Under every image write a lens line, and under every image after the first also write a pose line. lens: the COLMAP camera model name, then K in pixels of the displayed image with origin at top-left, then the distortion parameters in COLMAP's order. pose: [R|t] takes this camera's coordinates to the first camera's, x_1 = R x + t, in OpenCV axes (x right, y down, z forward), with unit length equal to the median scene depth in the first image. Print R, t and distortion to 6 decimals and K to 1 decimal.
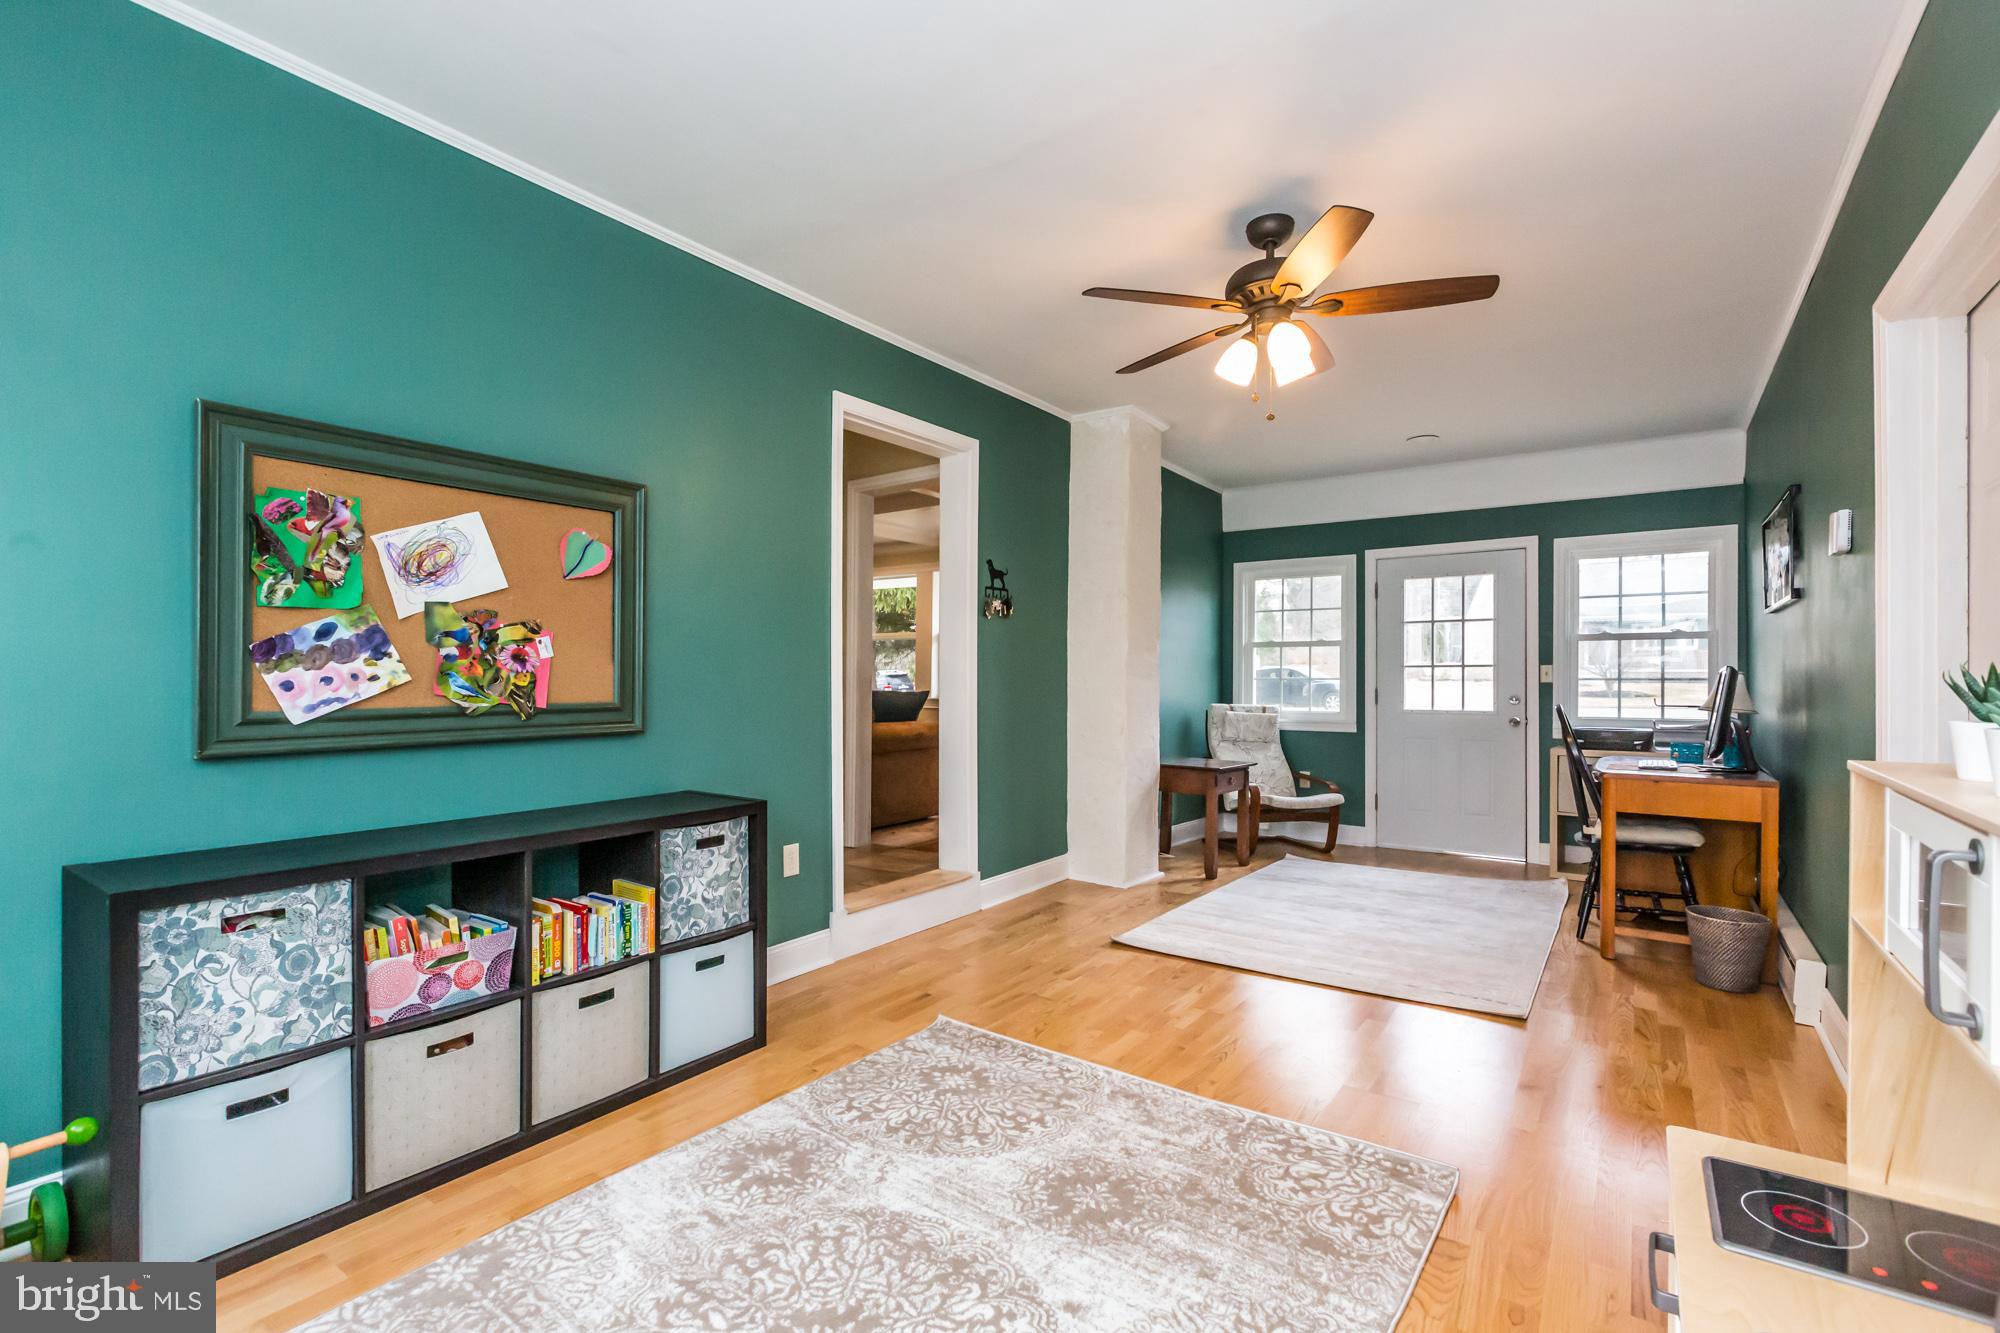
lens RADIAL K [[907.6, 0, 966.8], [0, 907.6, 661.6], [0, 0, 1]] dist [-0.000965, 0.000208]
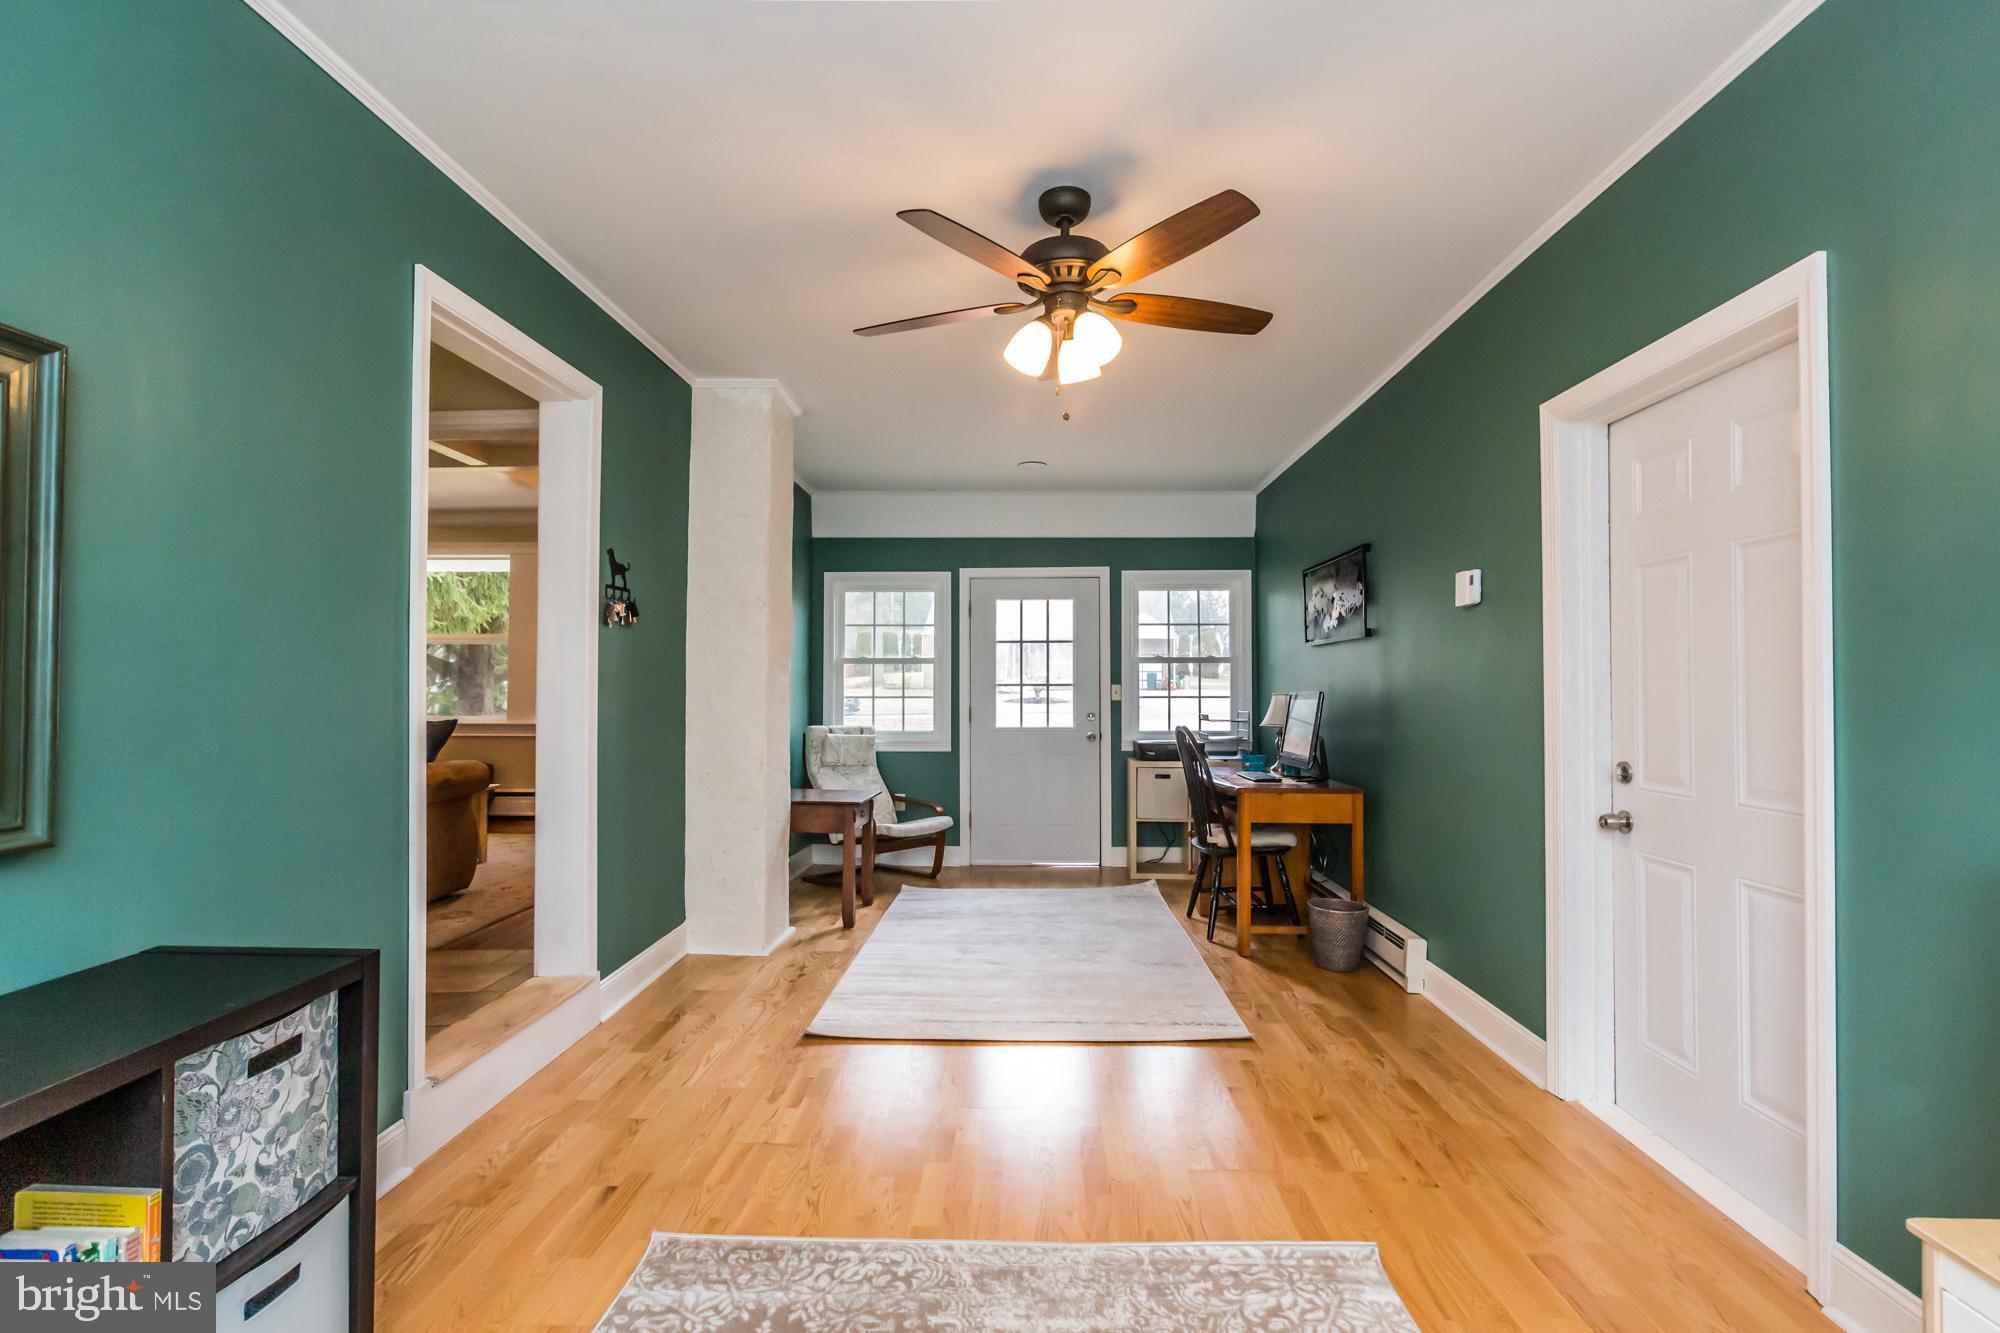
lens RADIAL K [[924.8, 0, 1004.0], [0, 924.8, 661.3], [0, 0, 1]] dist [-0.001836, 0.000039]
pose [[0.820284, 0.012297, 0.571824, -0.163350], [-0.007596, 0.999915, -0.010606, -0.016043], [-0.571906, 0.004356, 0.820308, 0.217651]]
